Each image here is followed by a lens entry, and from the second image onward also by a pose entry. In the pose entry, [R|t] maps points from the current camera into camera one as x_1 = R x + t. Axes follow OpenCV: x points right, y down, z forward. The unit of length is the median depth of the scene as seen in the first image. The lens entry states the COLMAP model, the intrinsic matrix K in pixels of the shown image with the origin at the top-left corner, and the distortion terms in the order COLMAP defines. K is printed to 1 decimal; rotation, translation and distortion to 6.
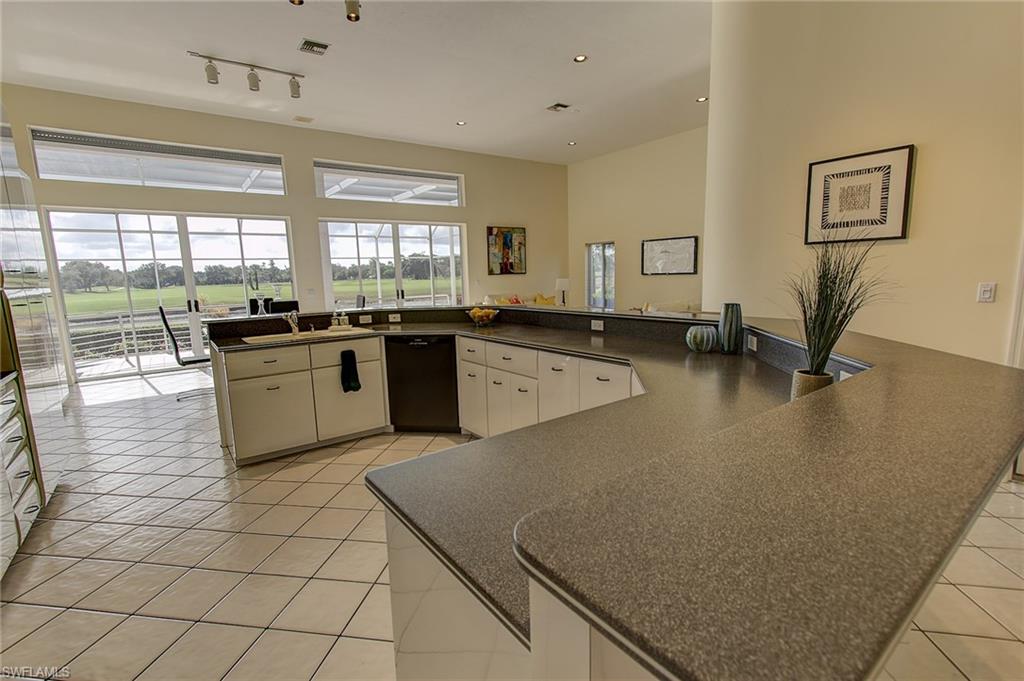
lens RADIAL K [[468.1, 0, 514.9], [0, 468.1, 343.1], [0, 0, 1]] dist [-0.000312, 0.000337]
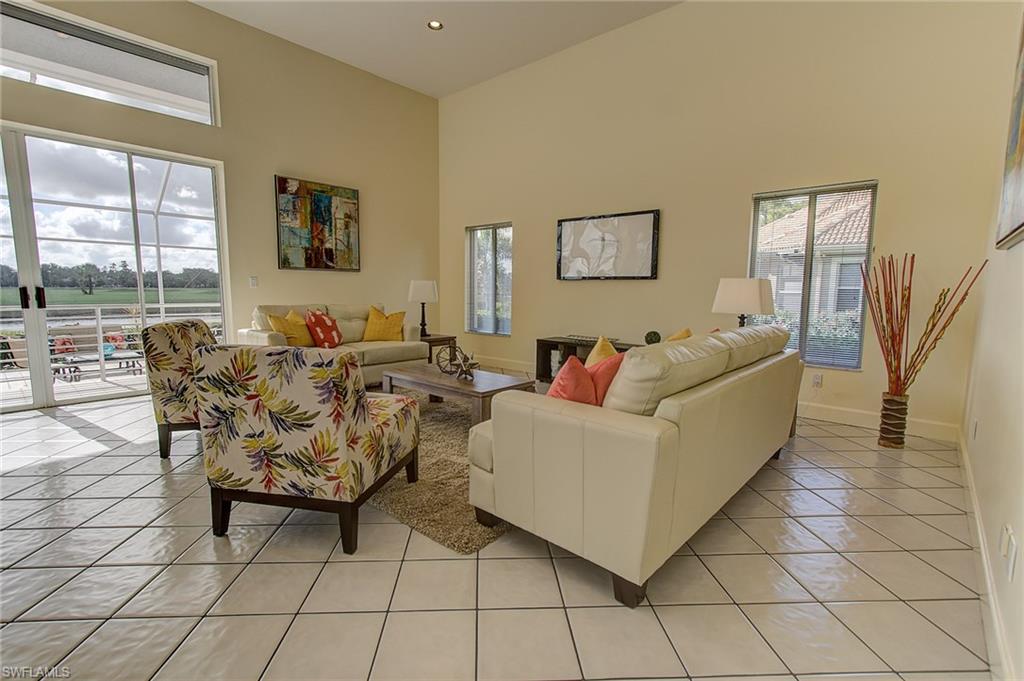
lens RADIAL K [[468.1, 0, 512.2], [0, 468.1, 341.1], [0, 0, 1]] dist [-0.000312, 0.000337]
pose [[0.976301, 0.013131, 0.216021, 0.085812], [-0.004692, 0.999207, -0.039530, -0.043794], [-0.216368, 0.037579, 0.975588, 0.426759]]
